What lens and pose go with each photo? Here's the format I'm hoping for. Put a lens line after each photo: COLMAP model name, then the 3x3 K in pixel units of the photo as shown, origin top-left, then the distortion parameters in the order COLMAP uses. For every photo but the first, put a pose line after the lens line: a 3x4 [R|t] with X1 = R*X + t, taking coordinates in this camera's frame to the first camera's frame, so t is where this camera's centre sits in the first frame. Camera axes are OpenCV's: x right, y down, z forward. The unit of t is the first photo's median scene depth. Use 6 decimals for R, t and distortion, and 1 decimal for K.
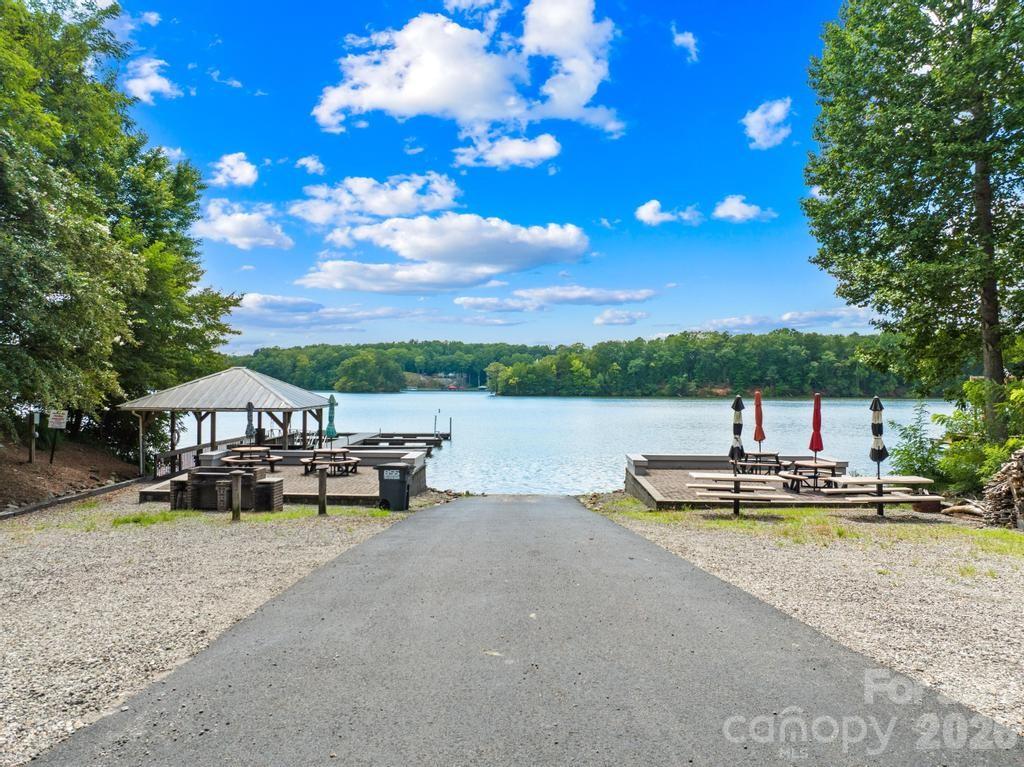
lens RADIAL K [[723.6, 0, 512.0], [0, 723.6, 383.5], [0, 0, 1]] dist [0.001460, 0.000214]
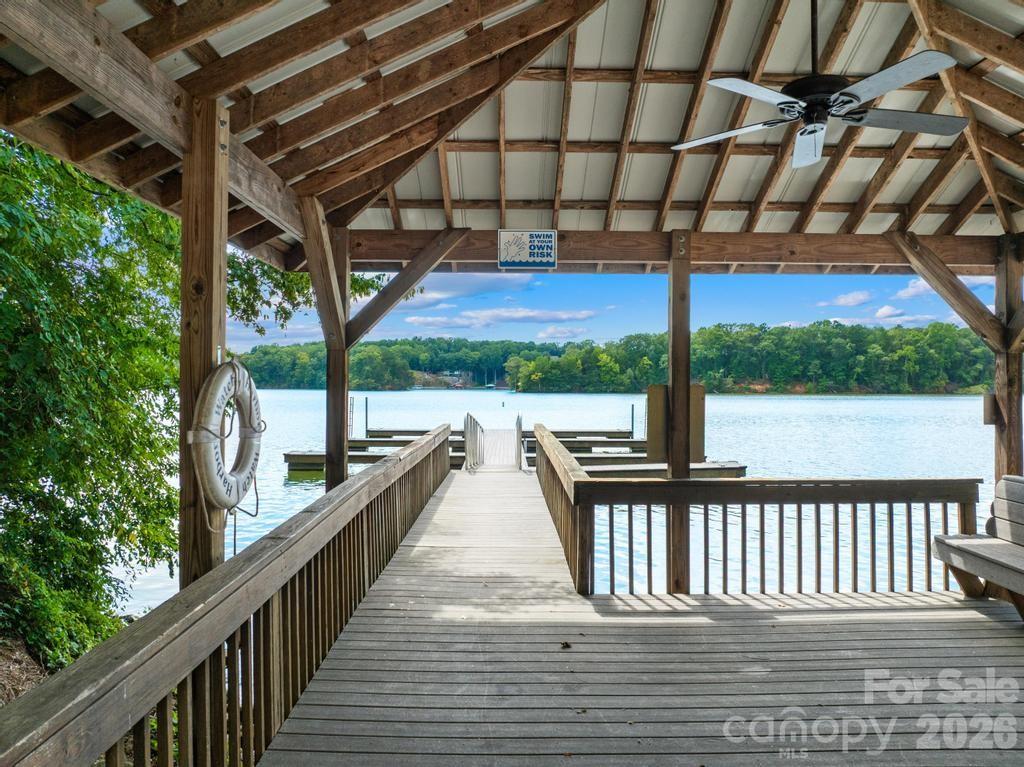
lens RADIAL K [[723.6, 0, 512.0], [0, 723.6, 383.5], [0, 0, 1]] dist [0.001460, 0.000214]
pose [[0.999973, -0.001360, 0.007198, -0.034335], [0.001364, 0.999999, -0.000556, 0.005390], [-0.007197, 0.000566, 0.999974, 0.071987]]
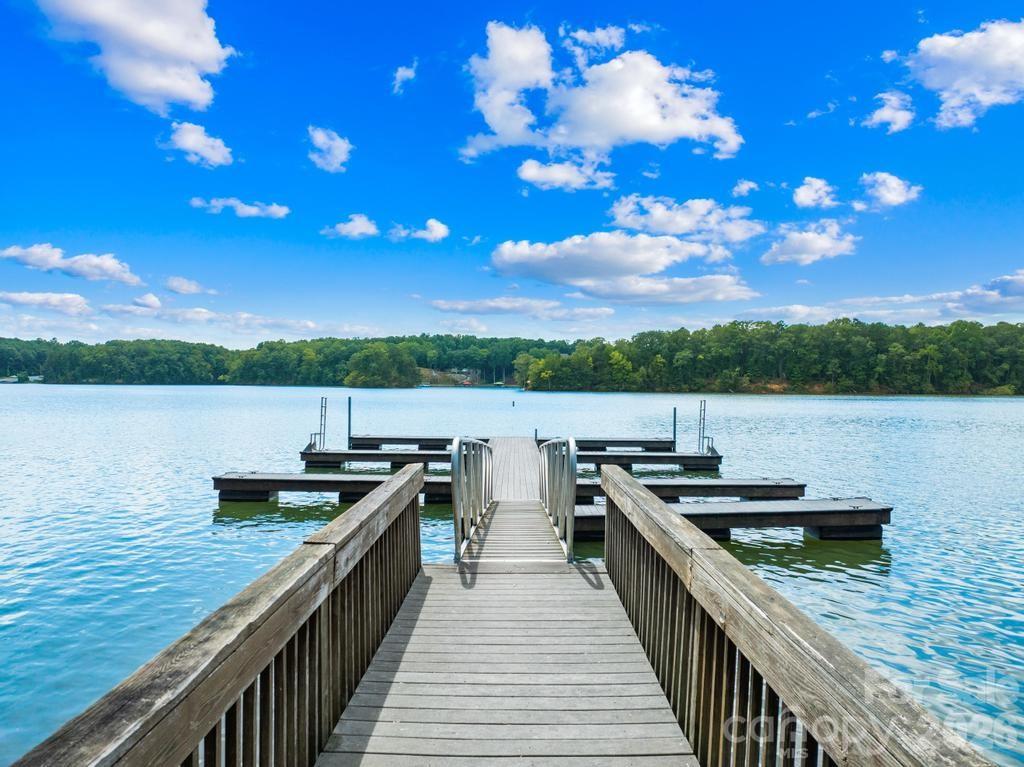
lens RADIAL K [[723.6, 0, 512.0], [0, 723.6, 383.5], [0, 0, 1]] dist [0.001460, 0.000214]
pose [[0.999984, 0.004069, -0.004054, -0.035411], [-0.004059, 0.999989, 0.002301, 0.005506], [0.004063, -0.002284, 0.999989, 0.096064]]
